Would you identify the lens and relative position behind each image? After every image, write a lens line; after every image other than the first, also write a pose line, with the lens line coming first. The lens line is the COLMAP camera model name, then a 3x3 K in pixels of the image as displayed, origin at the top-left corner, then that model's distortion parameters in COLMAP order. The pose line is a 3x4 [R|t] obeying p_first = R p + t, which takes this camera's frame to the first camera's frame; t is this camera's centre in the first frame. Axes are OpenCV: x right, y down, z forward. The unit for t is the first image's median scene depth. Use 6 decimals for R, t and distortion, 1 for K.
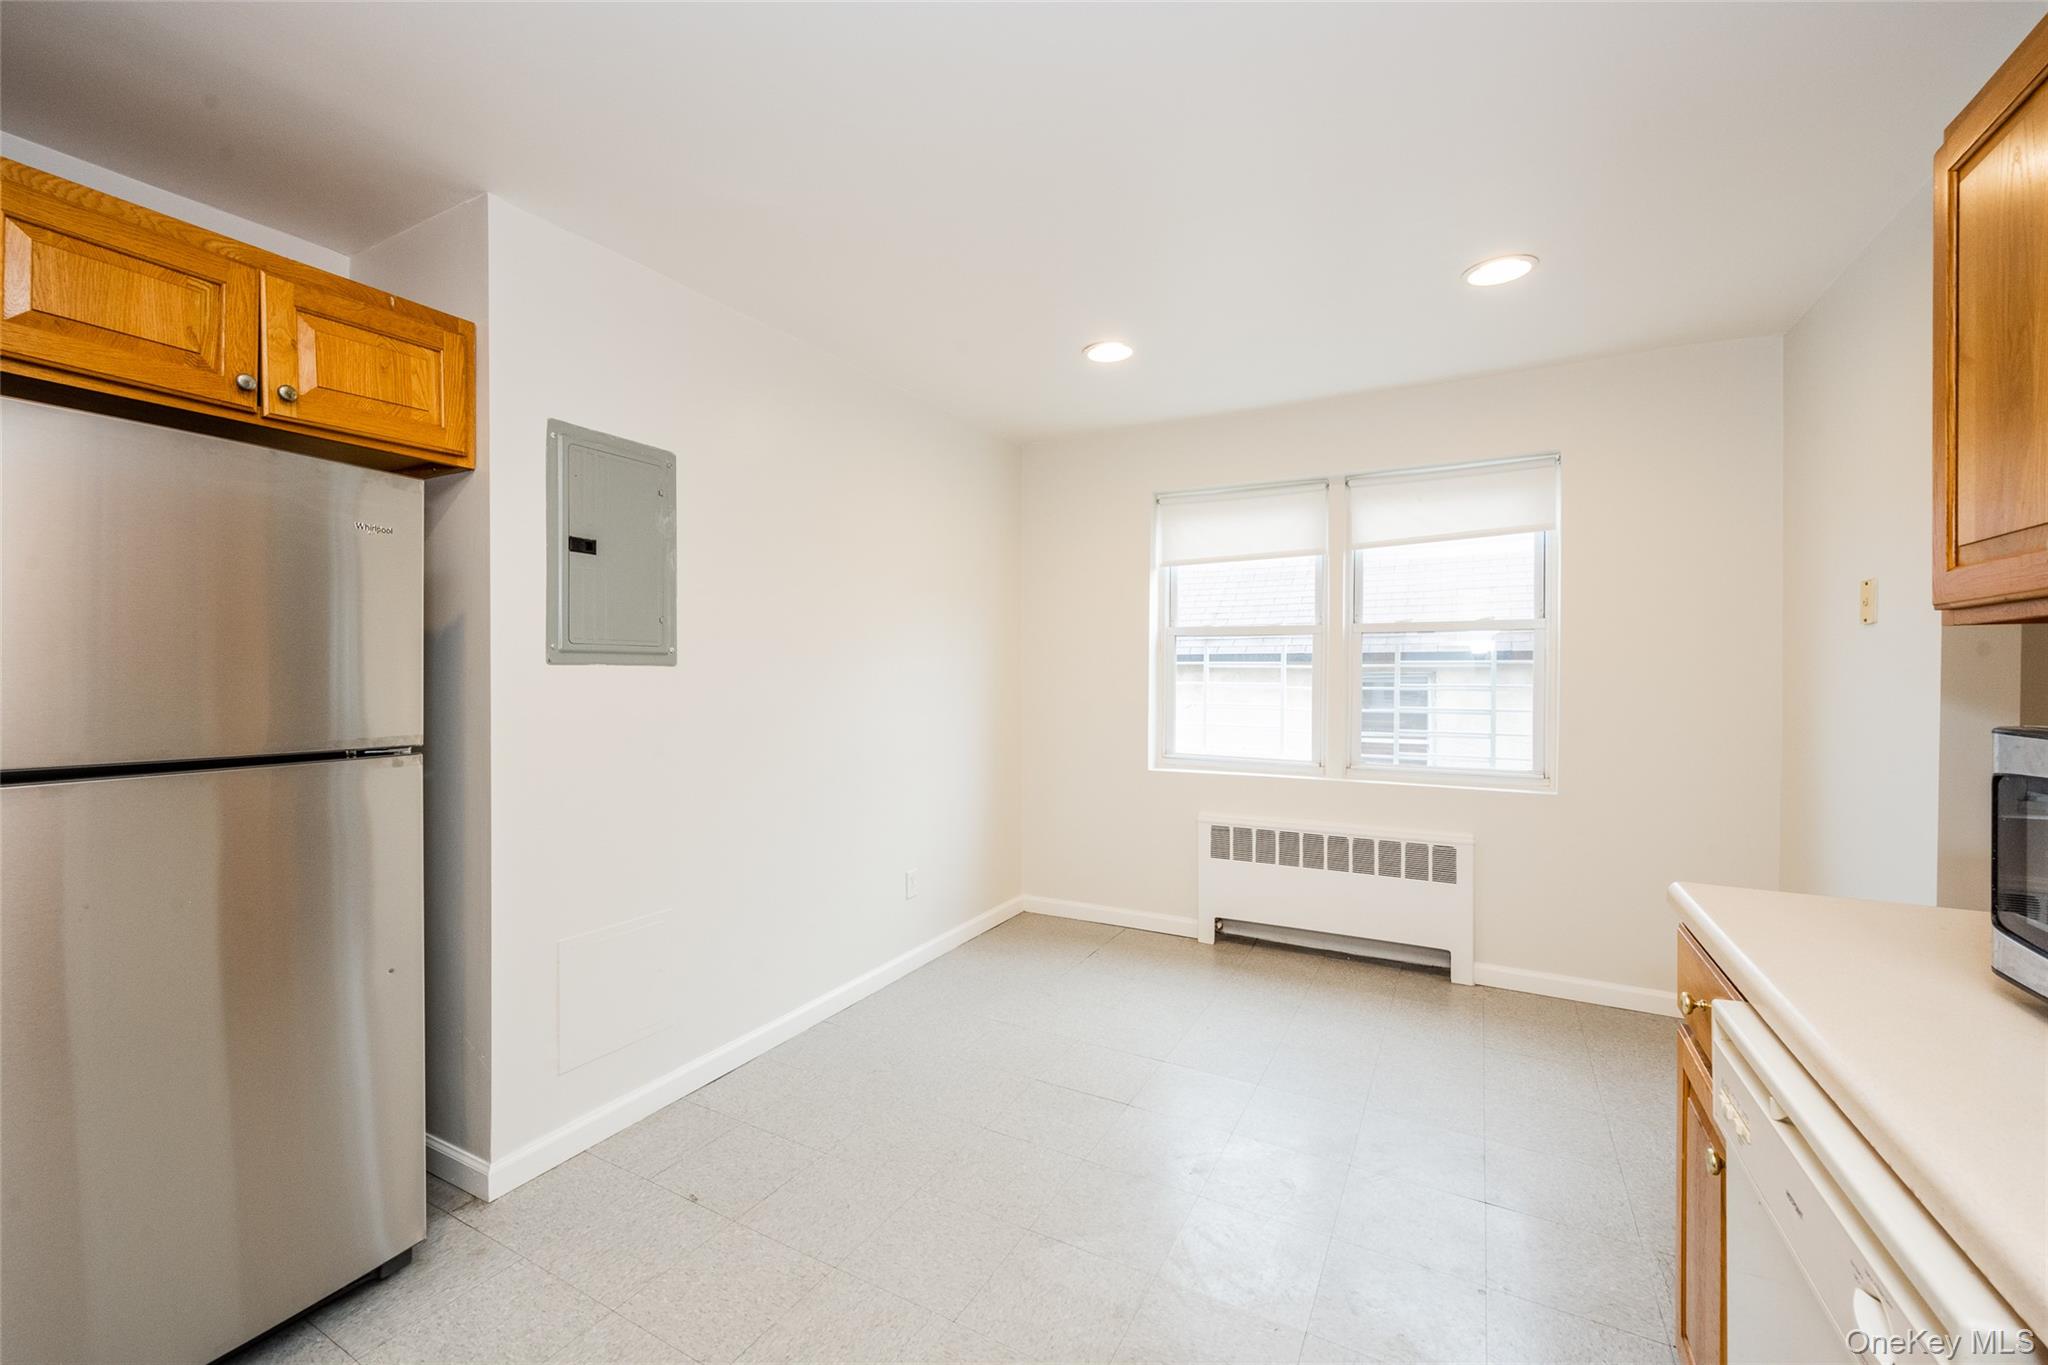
lens RADIAL K [[829.8, 0, 1020.6], [0, 829.8, 689.5], [0, 0, 1]] dist [-0.001790, 0.000033]
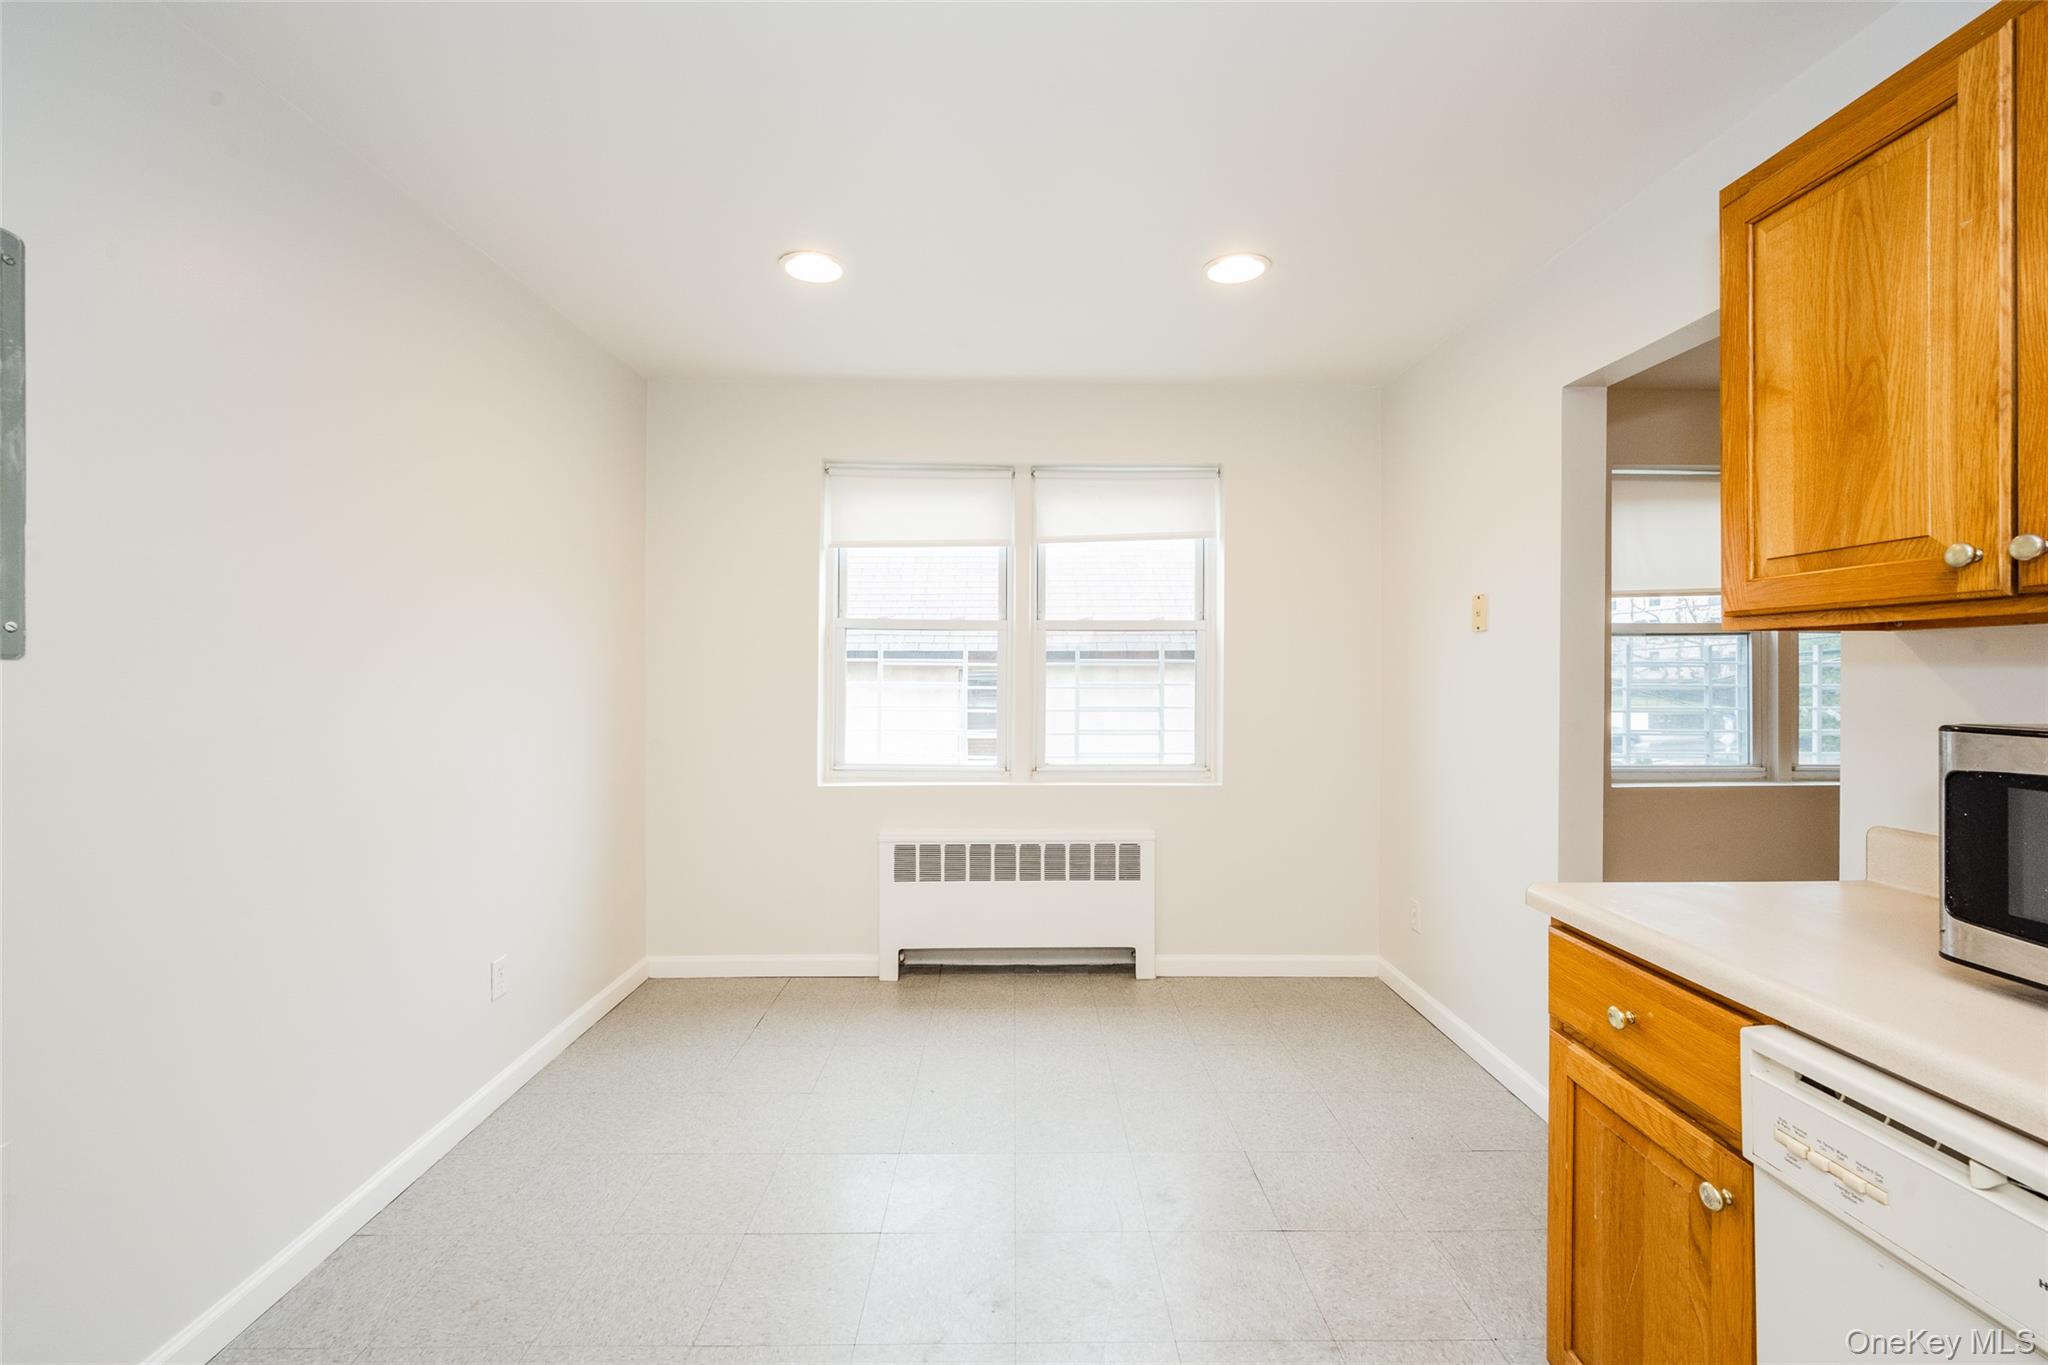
lens RADIAL K [[829.8, 0, 1023.0], [0, 829.8, 676.9], [0, 0, 1]] dist [-0.001790, 0.000033]
pose [[0.866653, -0.003417, 0.498900, -0.094300], [0.009420, 0.999910, -0.009516, -0.004858], [-0.498822, 0.012947, 0.866608, 0.177471]]
